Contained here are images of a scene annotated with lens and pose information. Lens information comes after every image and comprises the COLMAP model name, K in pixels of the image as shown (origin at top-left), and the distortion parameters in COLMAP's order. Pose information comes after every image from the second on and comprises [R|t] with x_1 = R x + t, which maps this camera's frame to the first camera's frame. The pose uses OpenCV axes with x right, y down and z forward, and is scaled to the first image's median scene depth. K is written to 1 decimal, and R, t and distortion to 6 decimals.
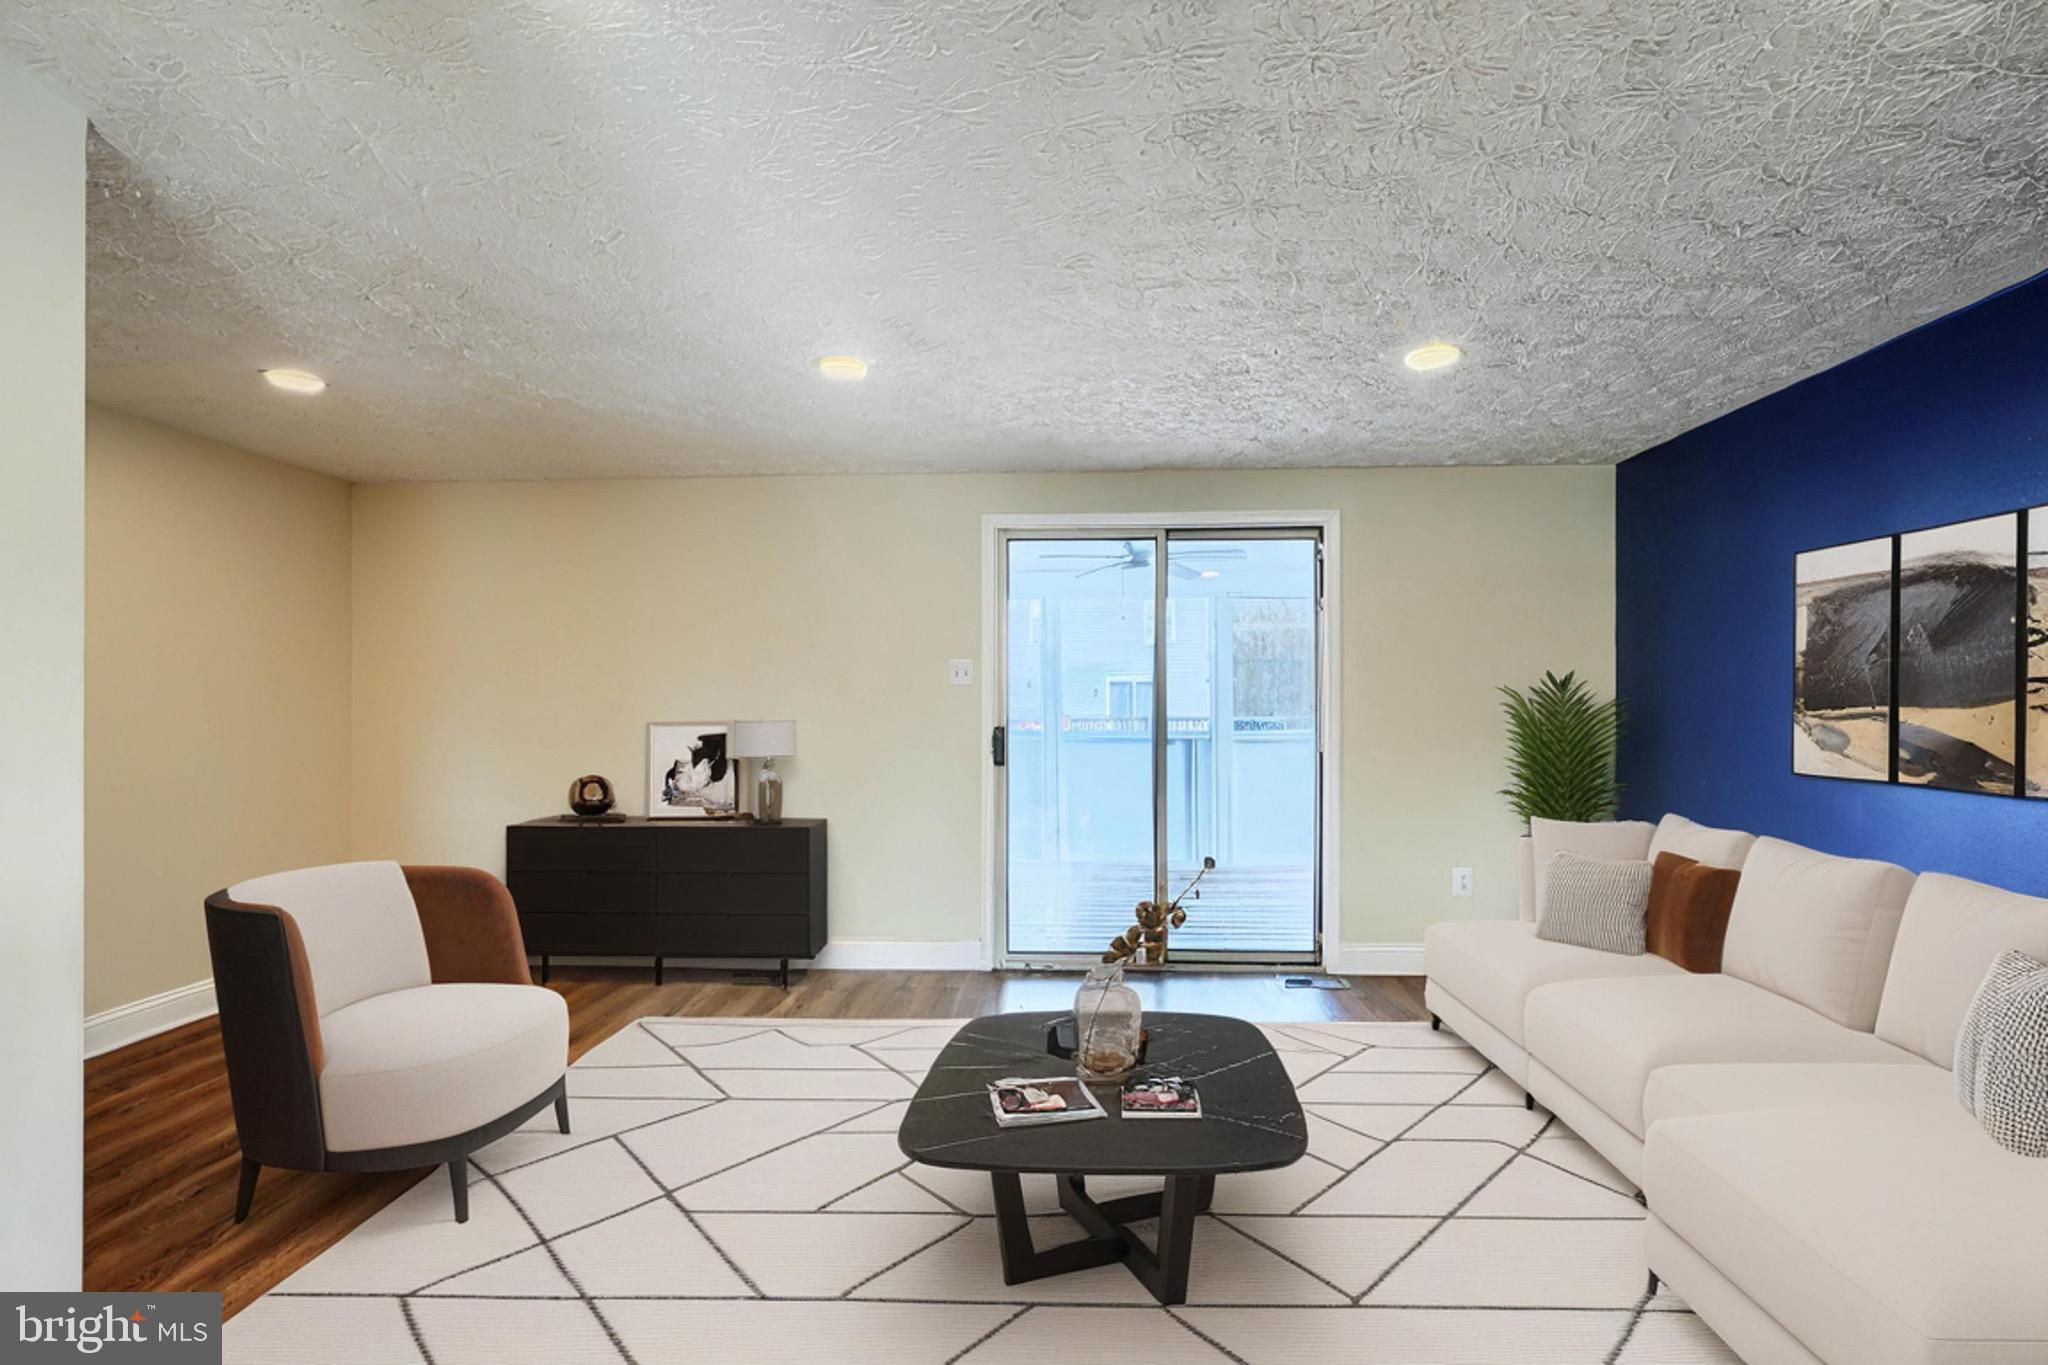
lens RADIAL K [[934.6, 0, 1014.1], [0, 934.6, 689.8], [0, 0, 1]] dist [0.002075, -0.000178]
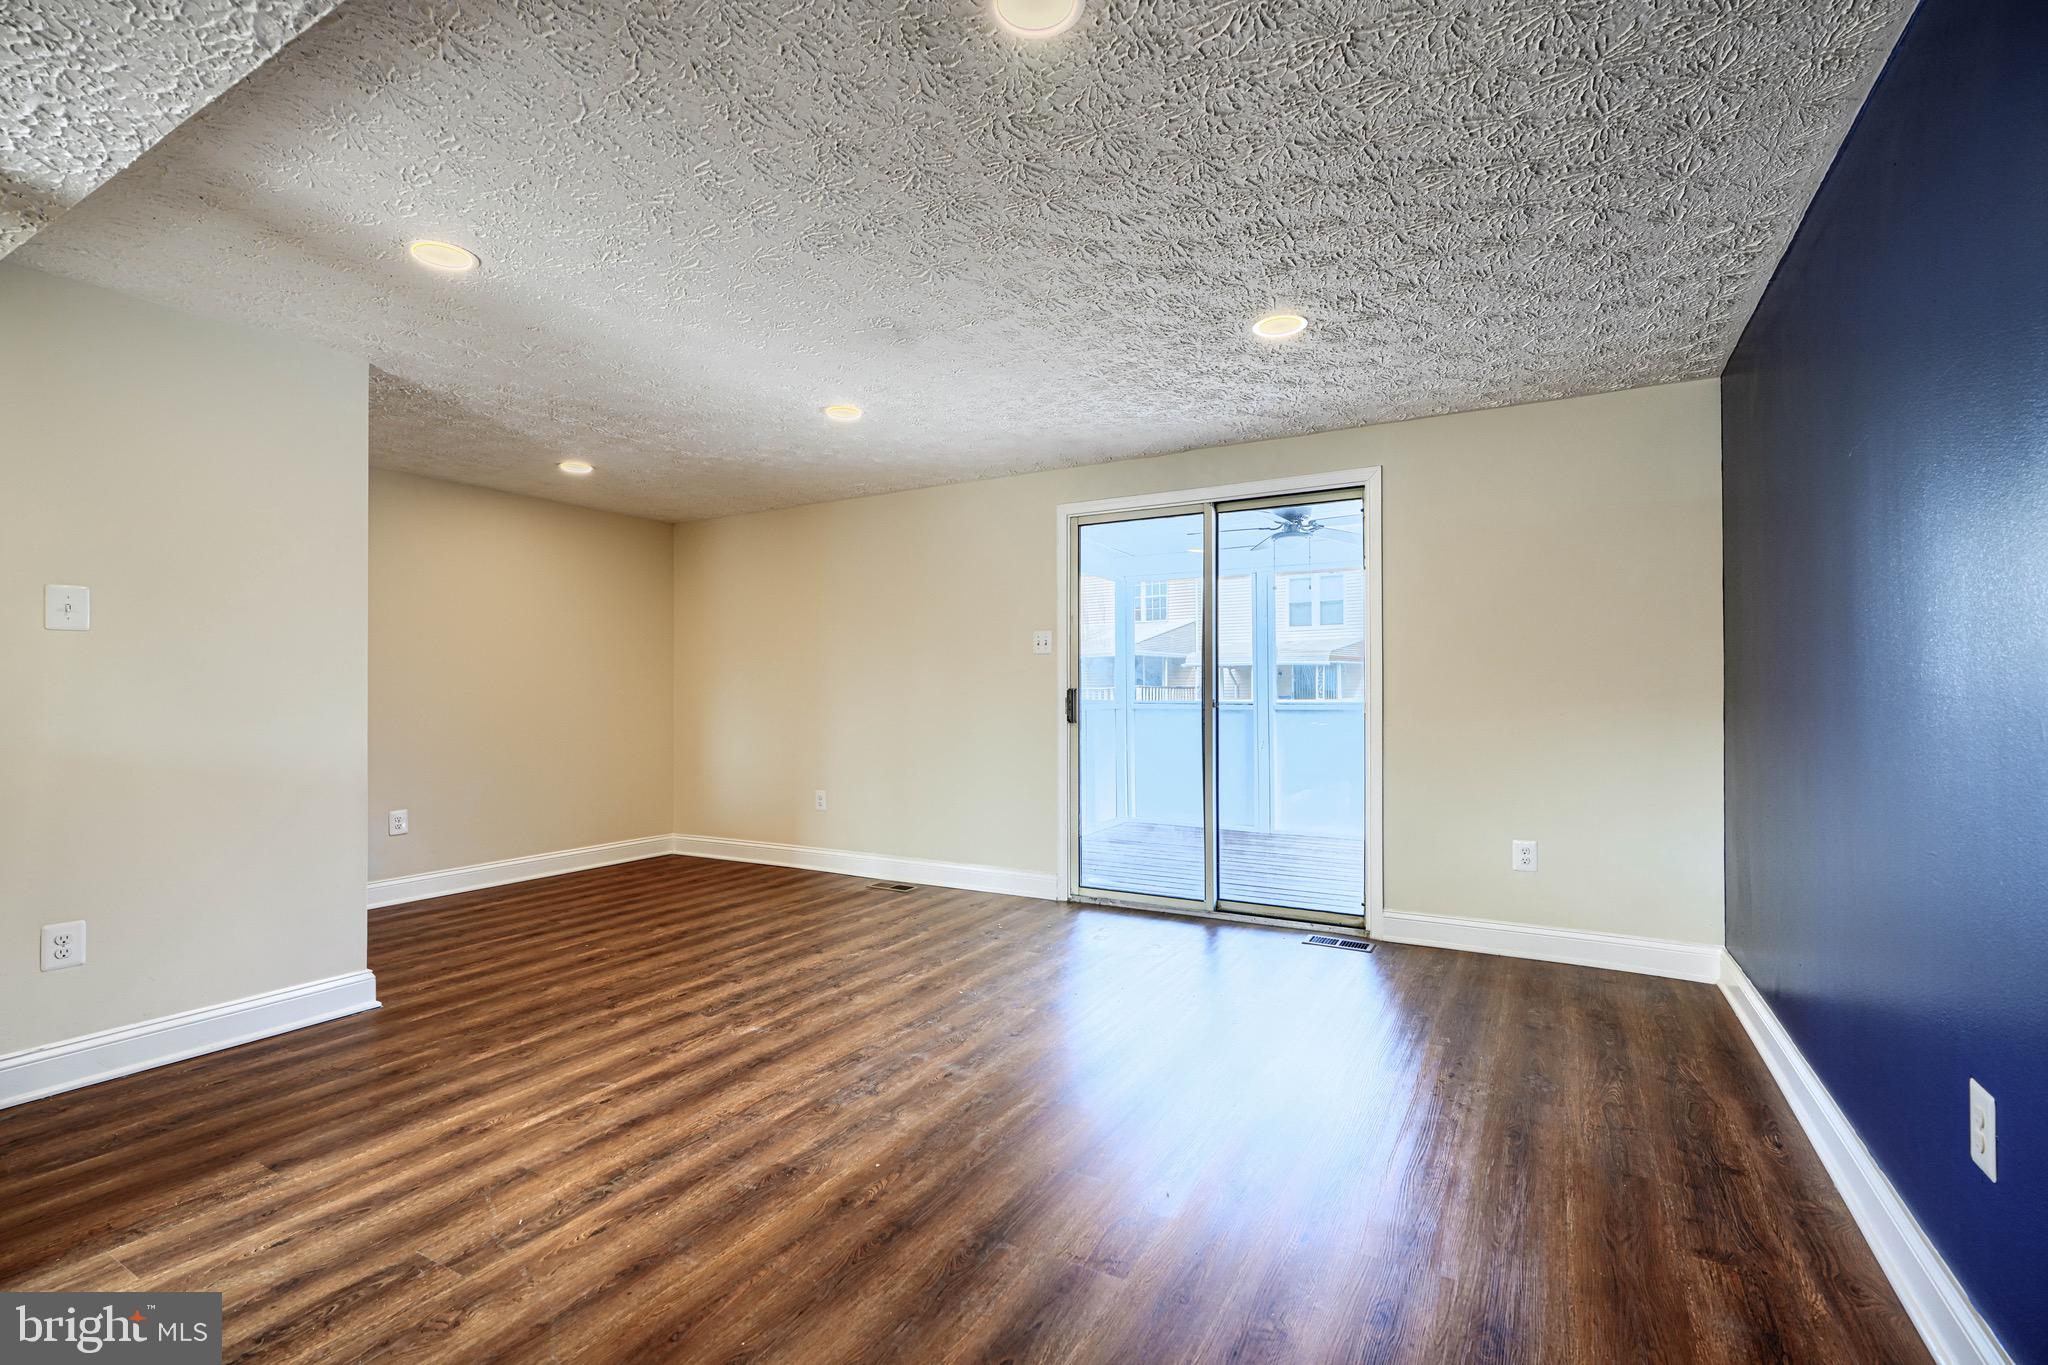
lens RADIAL K [[934.6, 0, 1014.1], [0, 934.6, 689.8], [0, 0, 1]] dist [0.002075, -0.000178]
pose [[0.884425, -0.001833, -0.466678, 0.457110], [0.008572, 0.999887, 0.012318, 0.025109], [0.466603, -0.014895, 0.884341, -0.046822]]
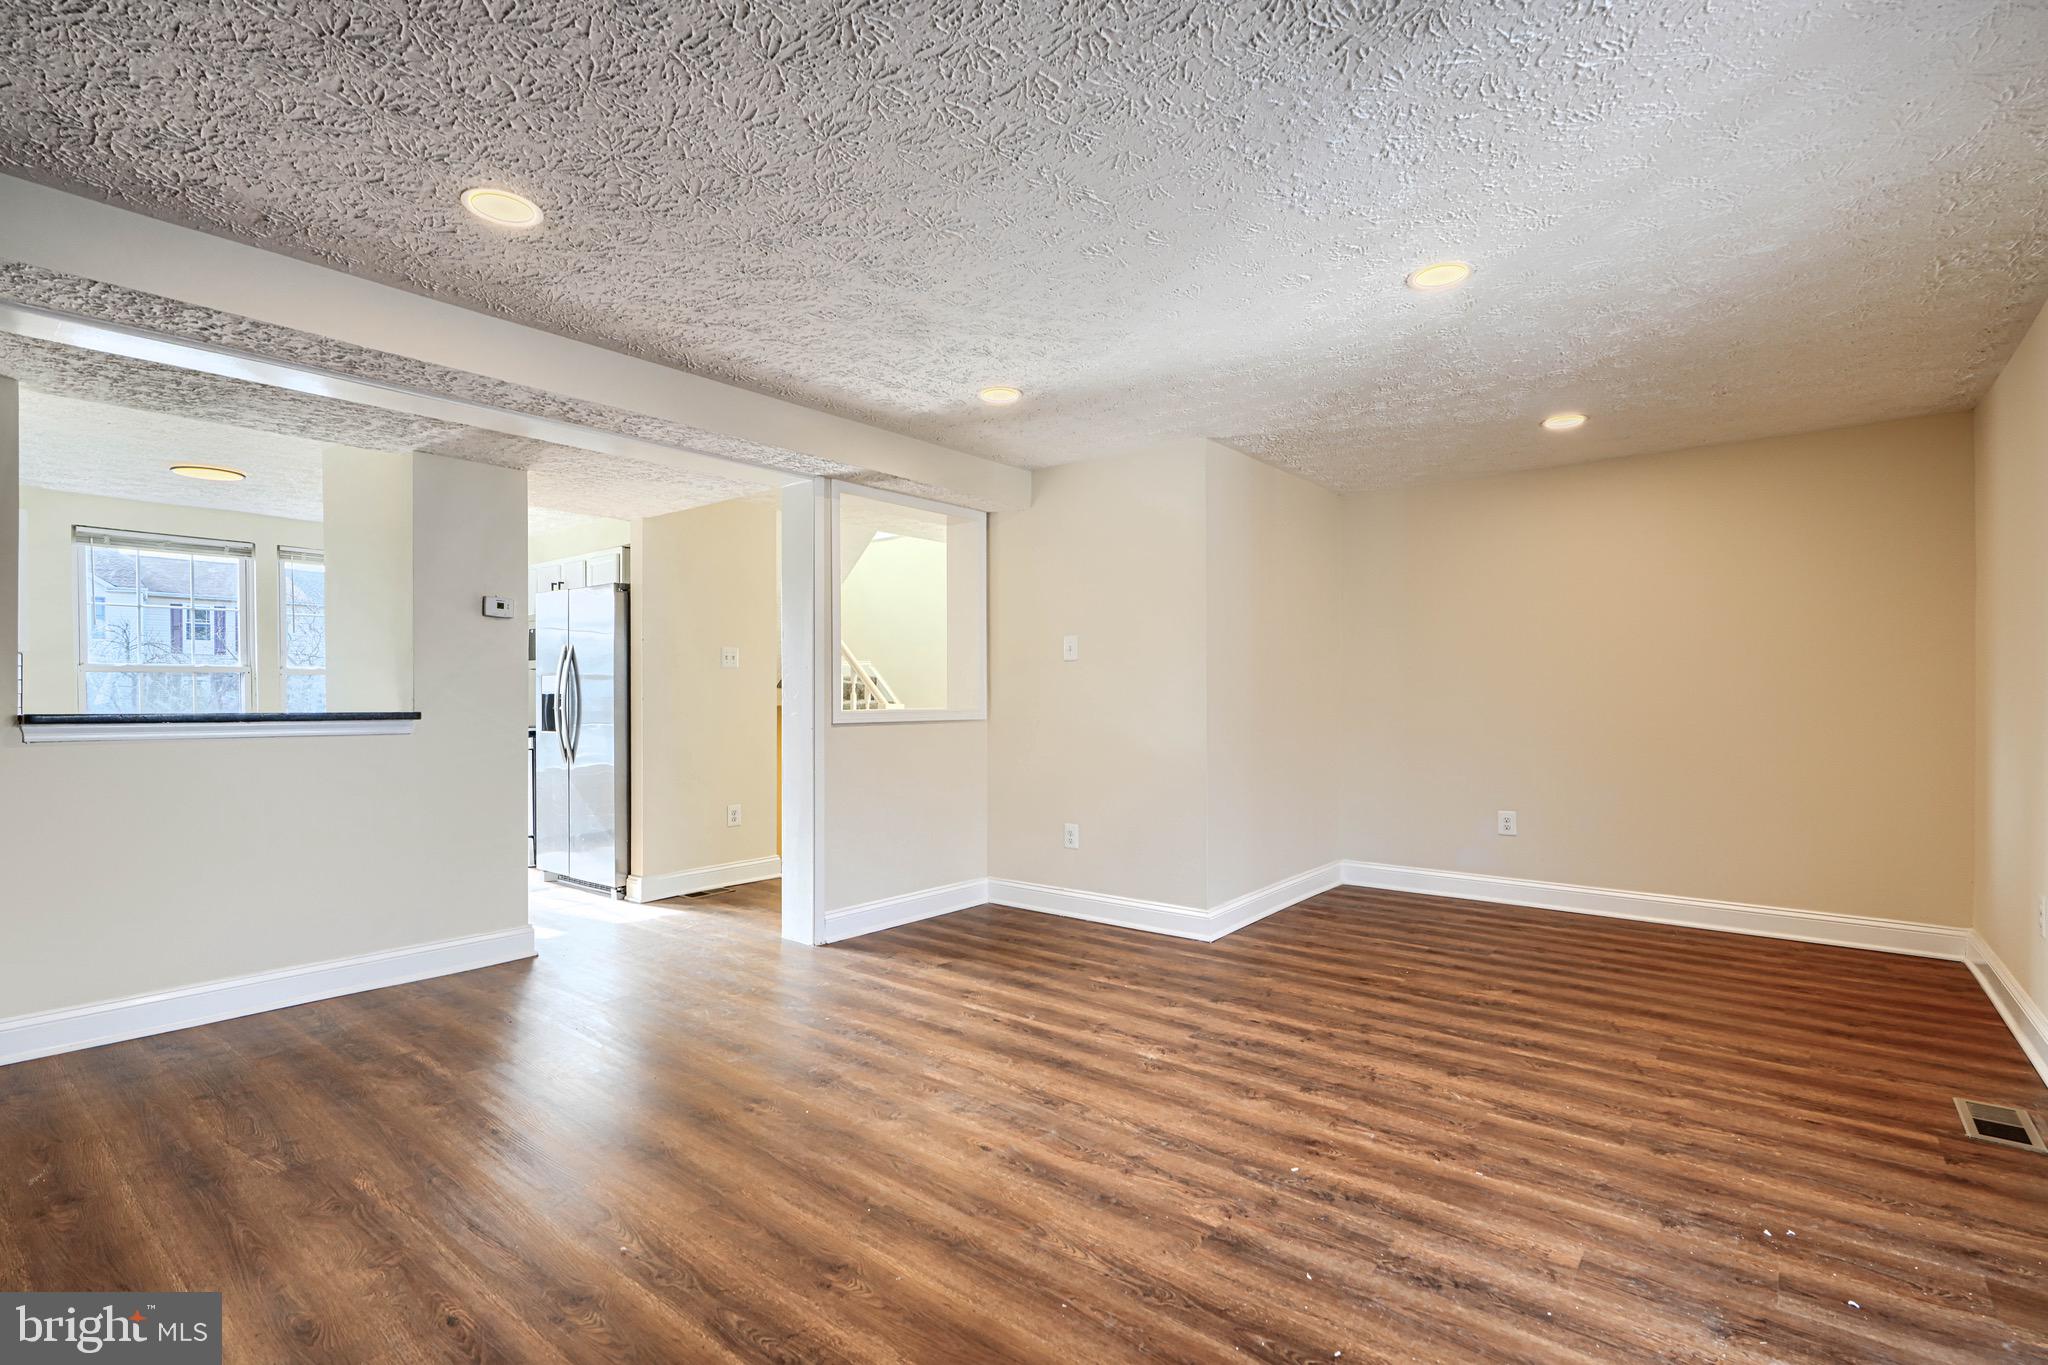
lens RADIAL K [[934.6, 0, 1014.1], [0, 934.6, 689.8], [0, 0, 1]] dist [0.002075, -0.000178]
pose [[-0.606123, -0.002265, -0.795368, 0.540446], [0.018277, 0.999692, -0.016775, 0.039588], [0.795161, -0.024705, -0.605895, 0.847430]]
